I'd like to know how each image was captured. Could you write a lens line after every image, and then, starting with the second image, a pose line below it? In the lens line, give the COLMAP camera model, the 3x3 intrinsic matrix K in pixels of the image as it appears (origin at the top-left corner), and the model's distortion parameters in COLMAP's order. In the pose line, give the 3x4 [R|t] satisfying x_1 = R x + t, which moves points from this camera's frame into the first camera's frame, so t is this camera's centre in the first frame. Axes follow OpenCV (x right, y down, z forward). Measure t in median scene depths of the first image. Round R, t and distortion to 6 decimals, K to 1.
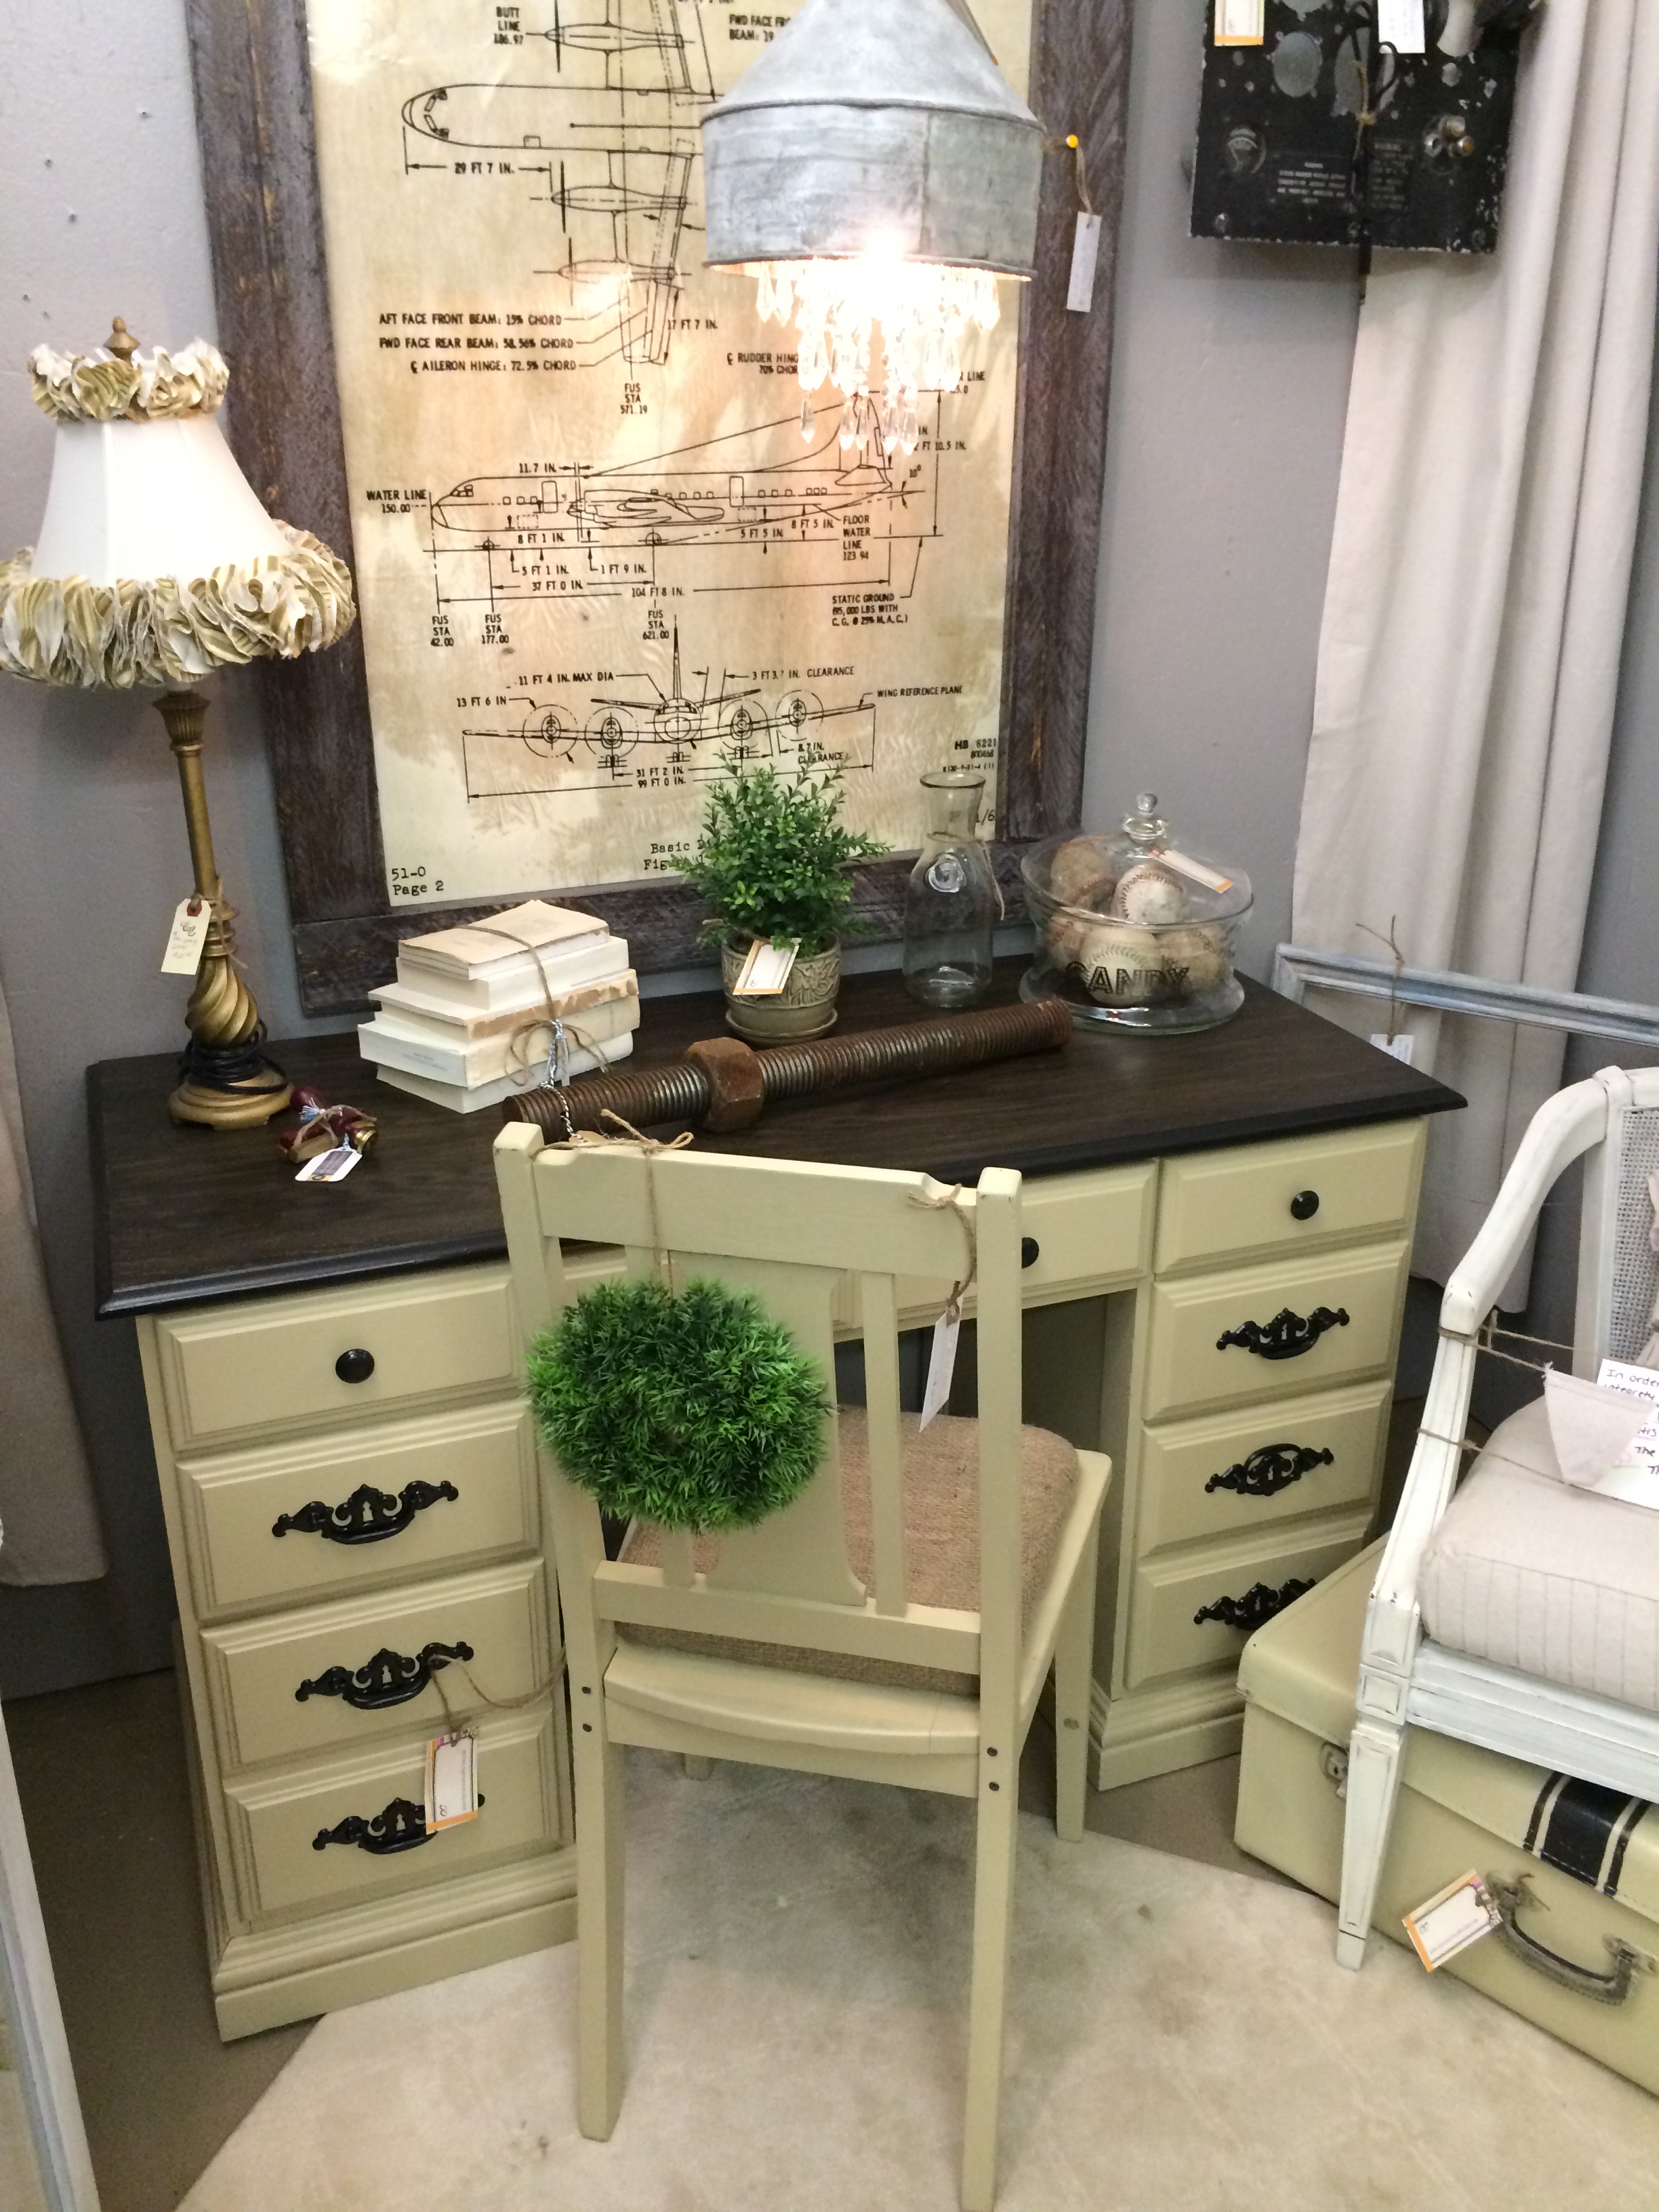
lens RADIAL K [[1901.7, 0, 834.0], [0, 1901.7, 1109.9], [0, 0, 1]] dist [0.080976, -0.117746]
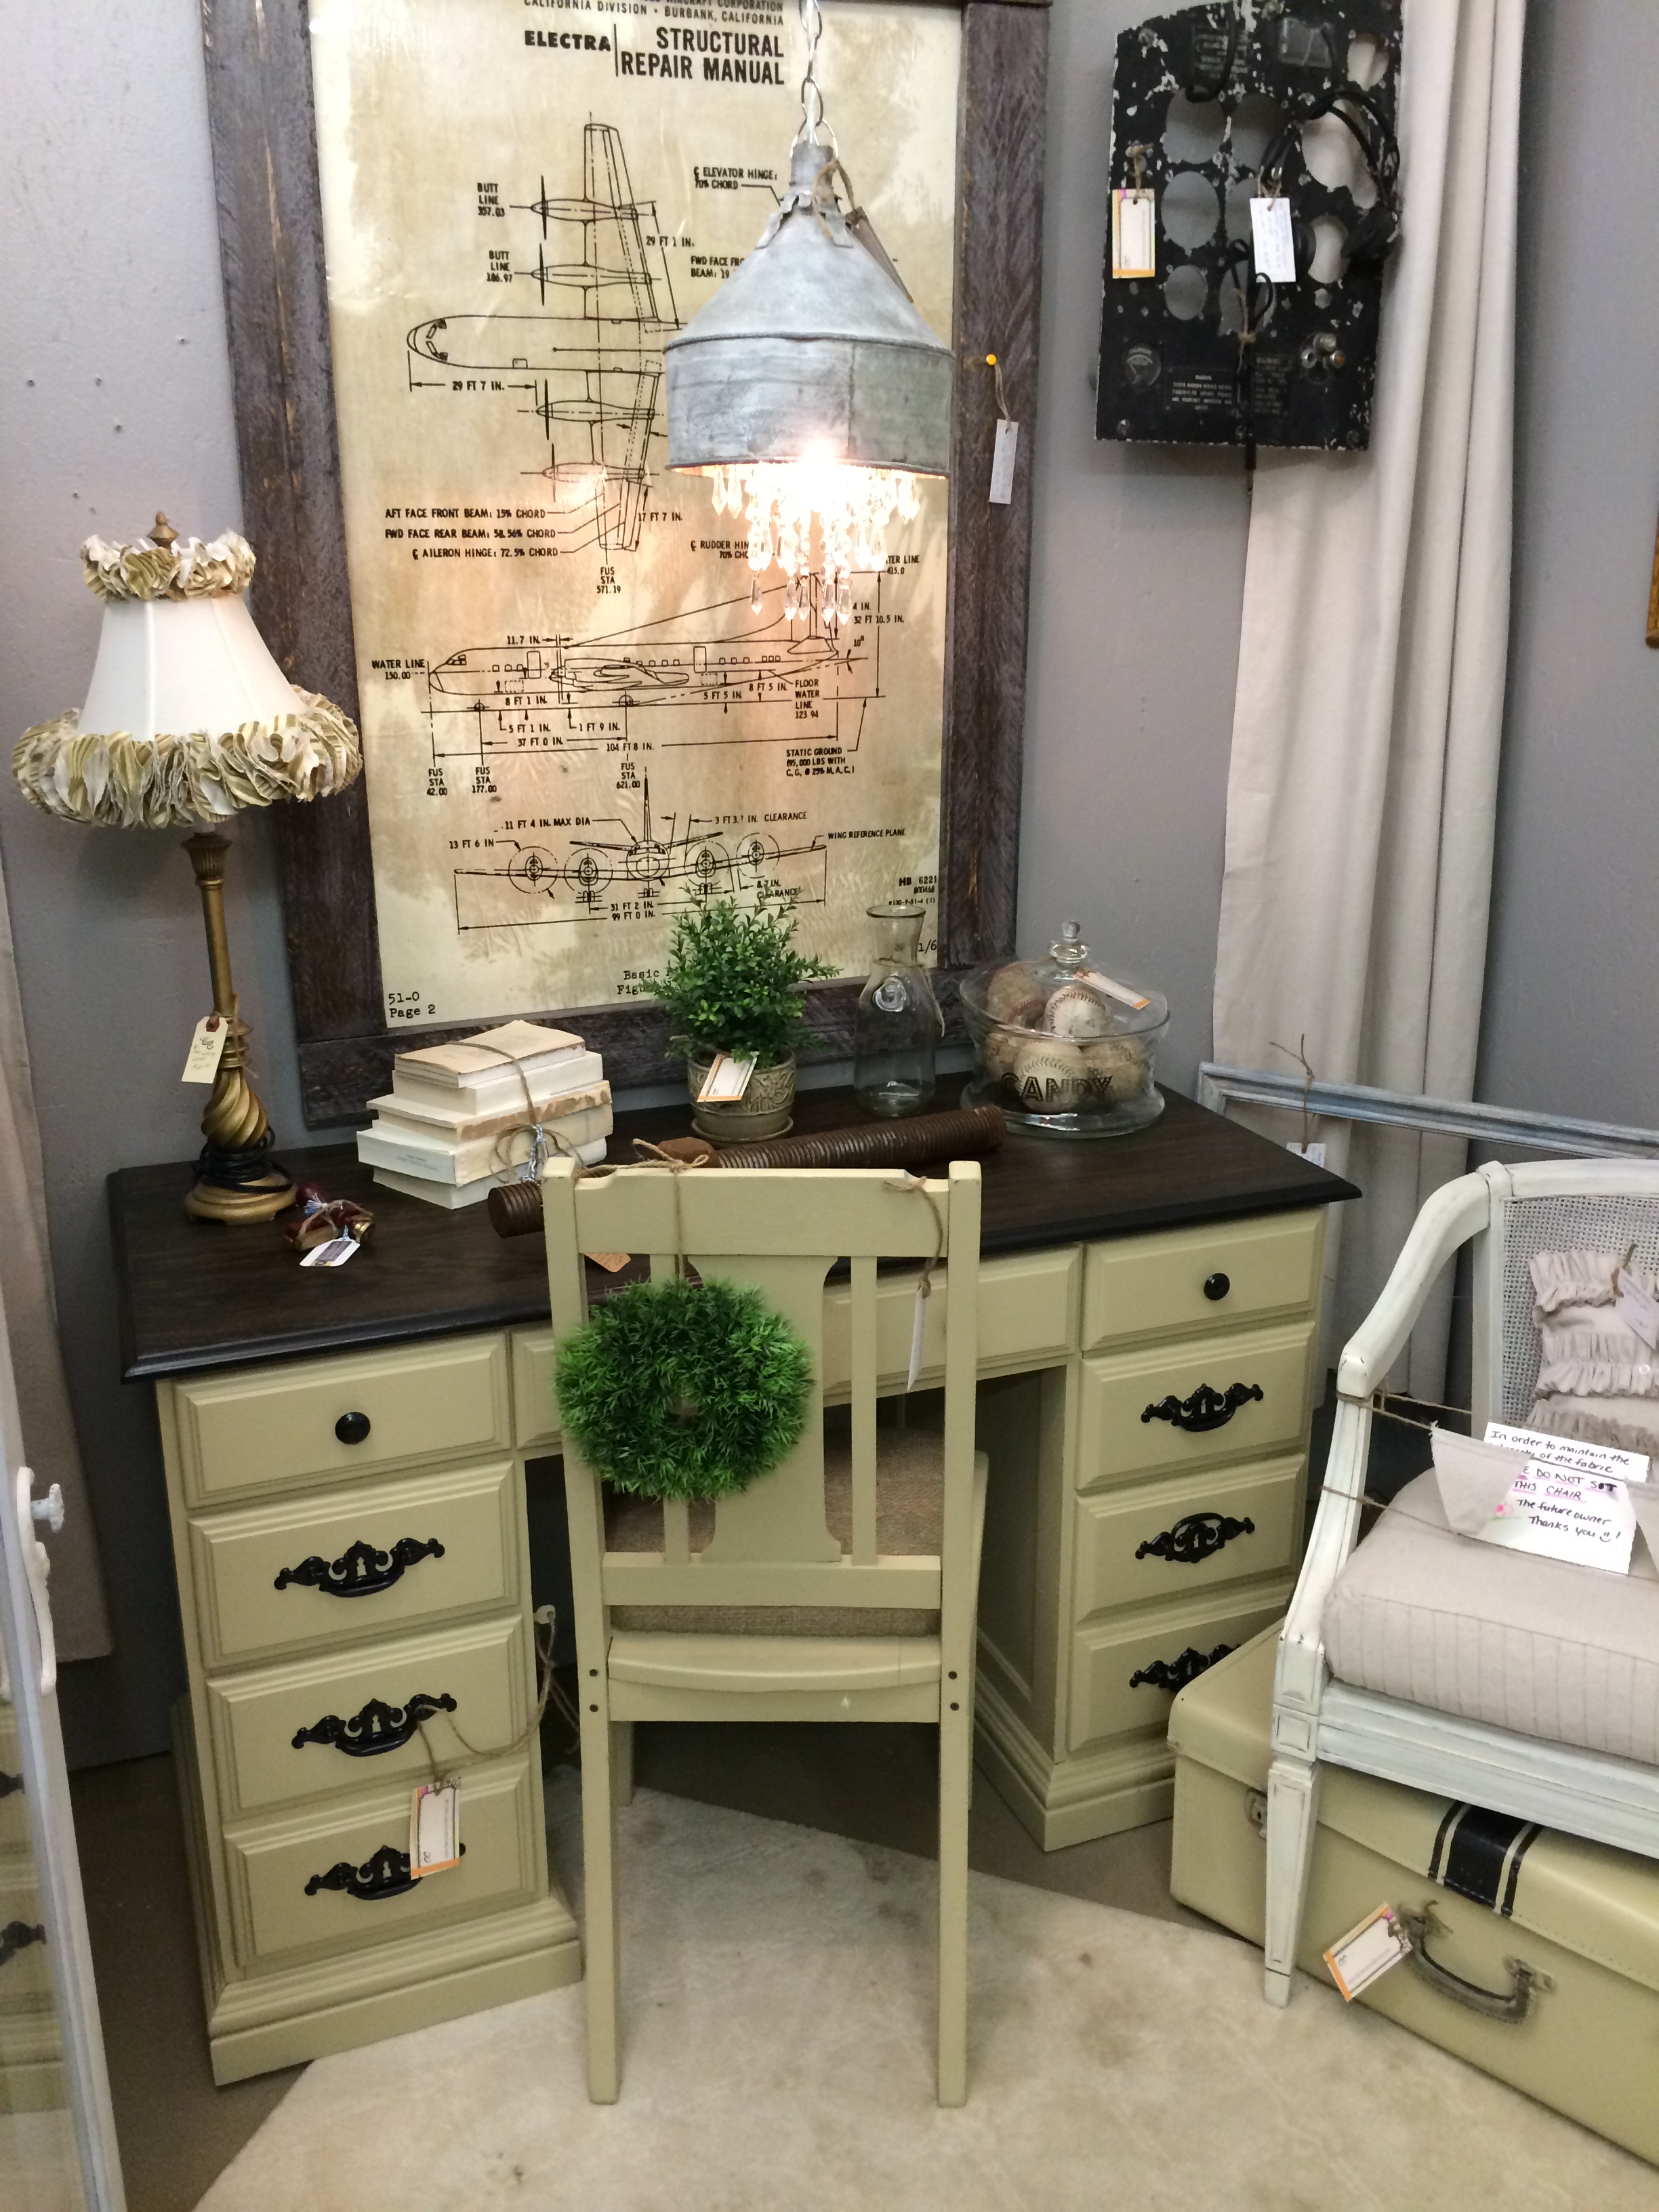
lens RADIAL K [[1901.7, 0, 827.9], [0, 1901.7, 1110.8], [0, 0, 1]] dist [0.080976, -0.117746]
pose [[0.999942, -0.007969, 0.007282, 0.014180], [0.008565, 0.996280, -0.085750, 0.038775], [-0.006571, 0.085807, 0.996290, -0.097032]]
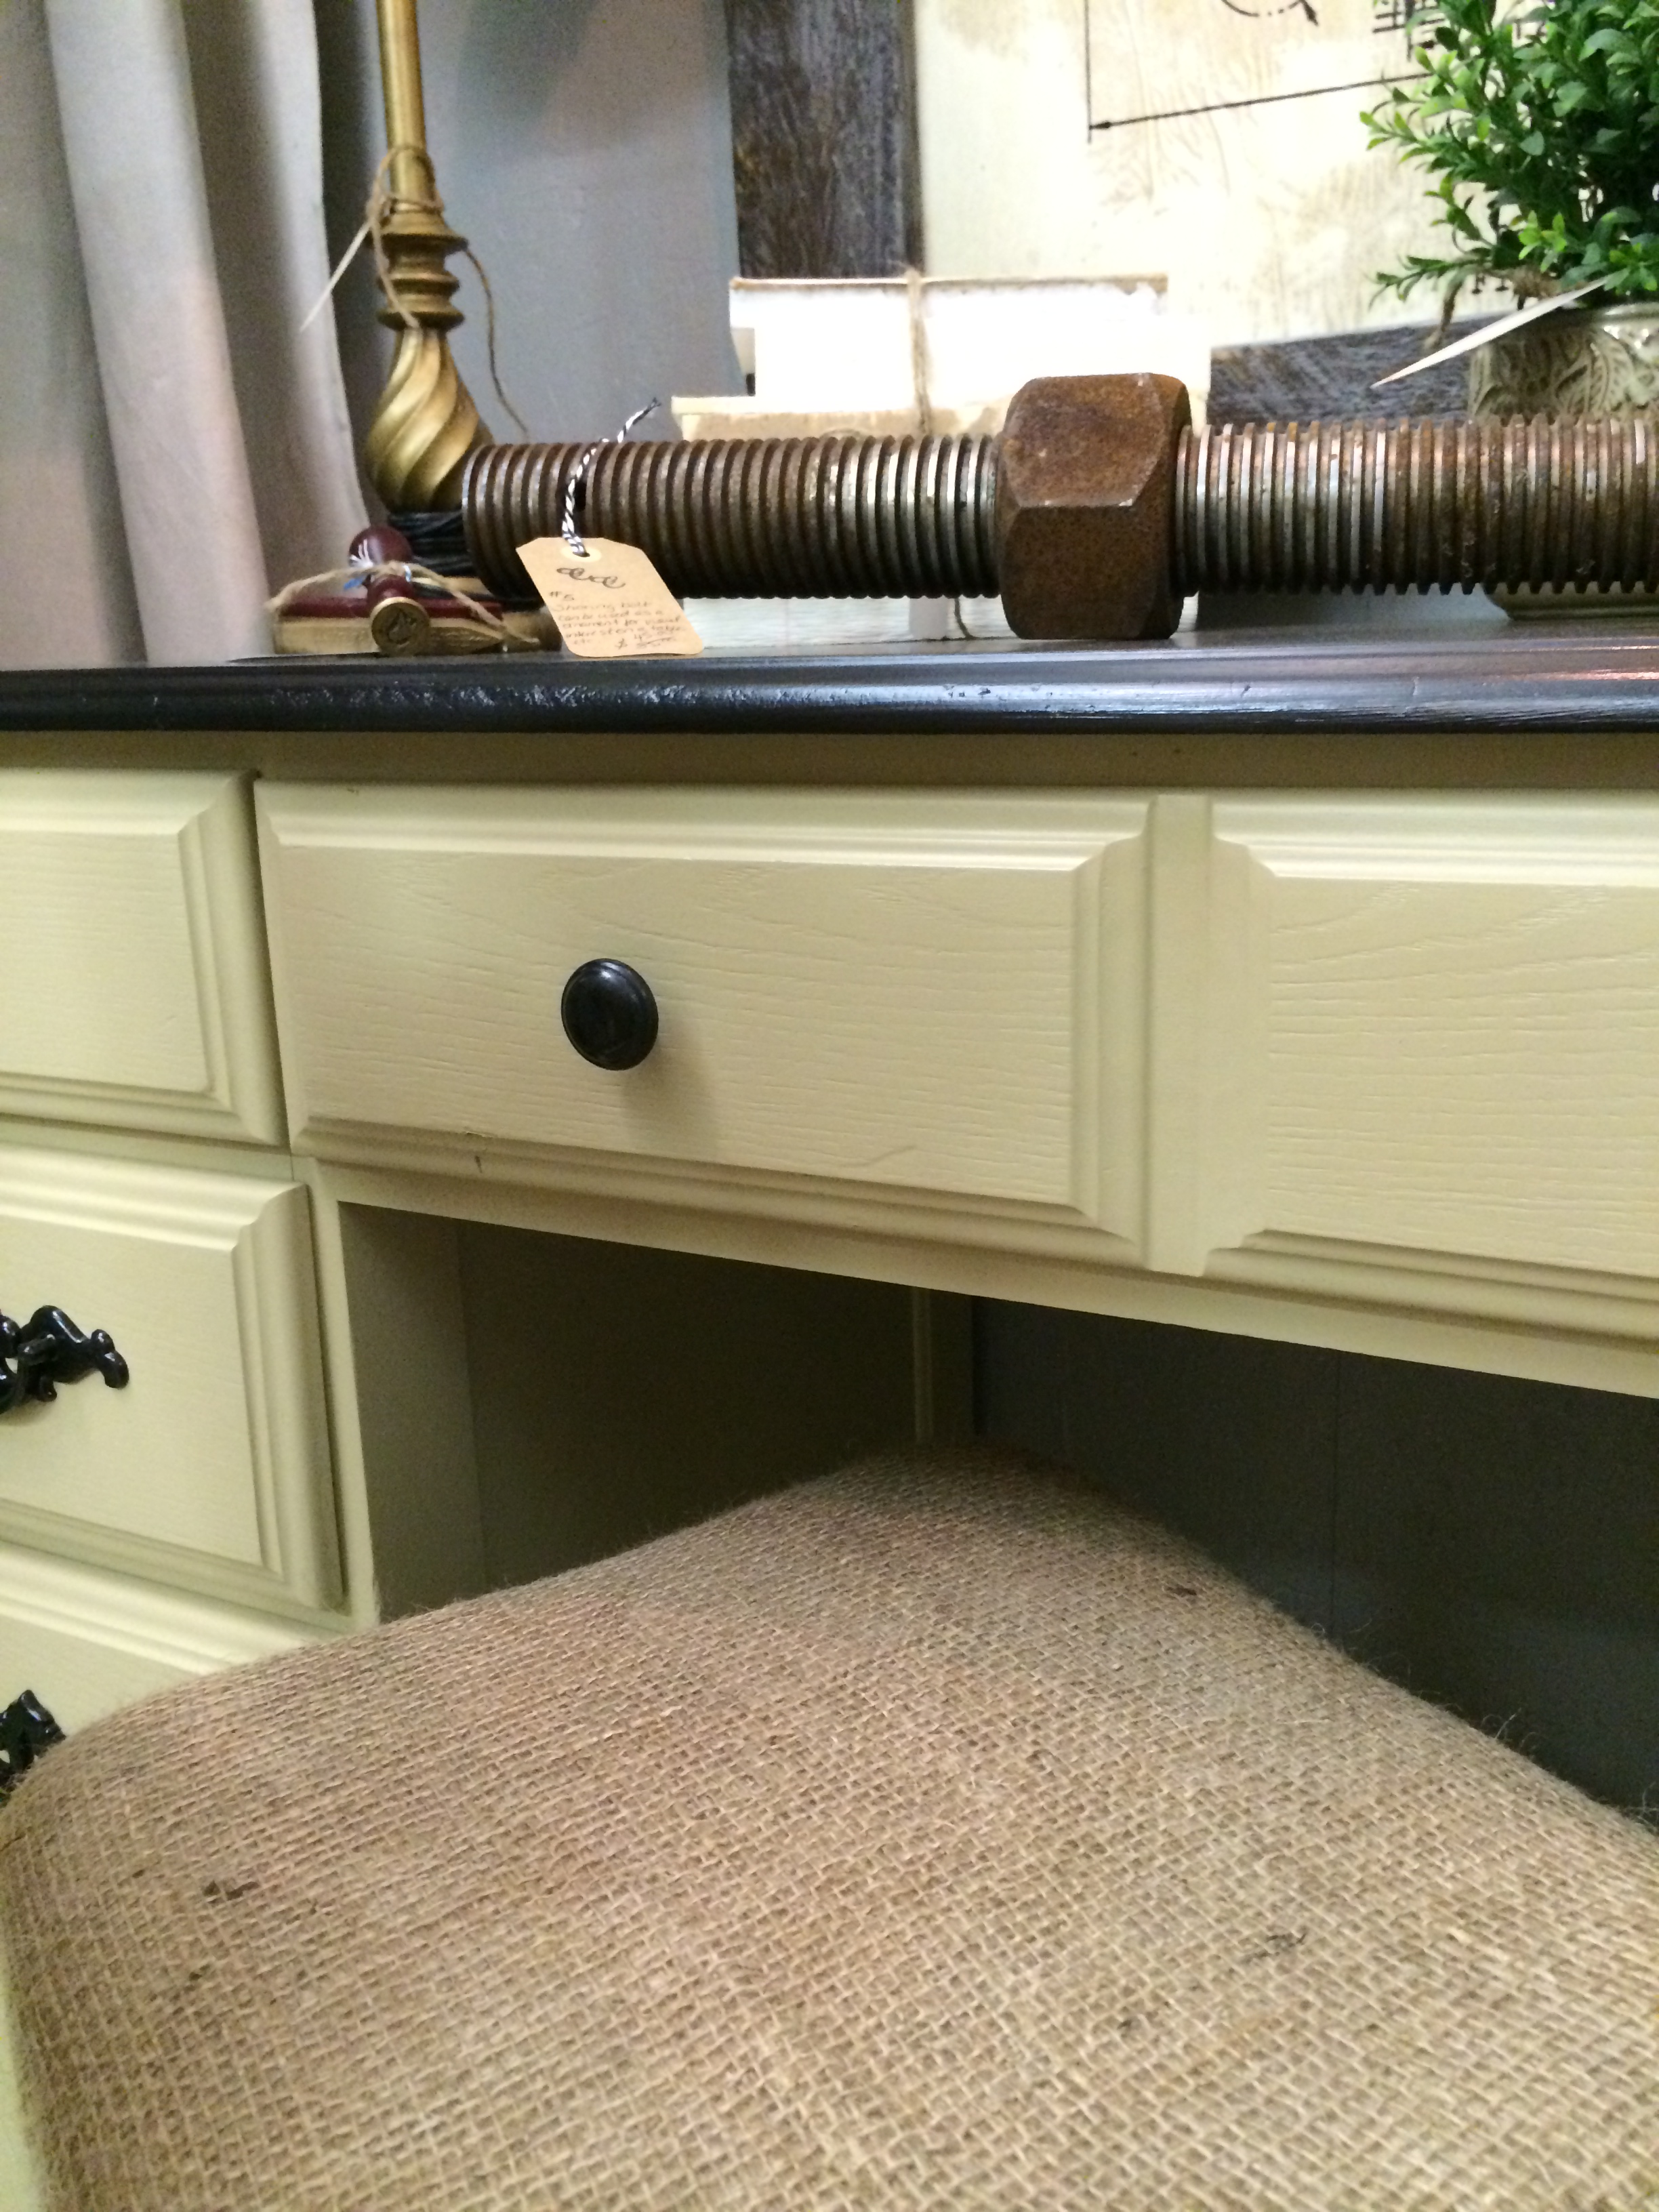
lens RADIAL K [[1901.7, 0, 828.6], [0, 1901.7, 1101.7], [0, 0, 1]] dist [0.080976, -0.117746]
pose [[0.657000, 0.158120, -0.737122, 0.158631], [-0.255226, 0.966672, -0.020123, 0.096939], [0.709373, 0.201354, 0.675460, 0.686719]]
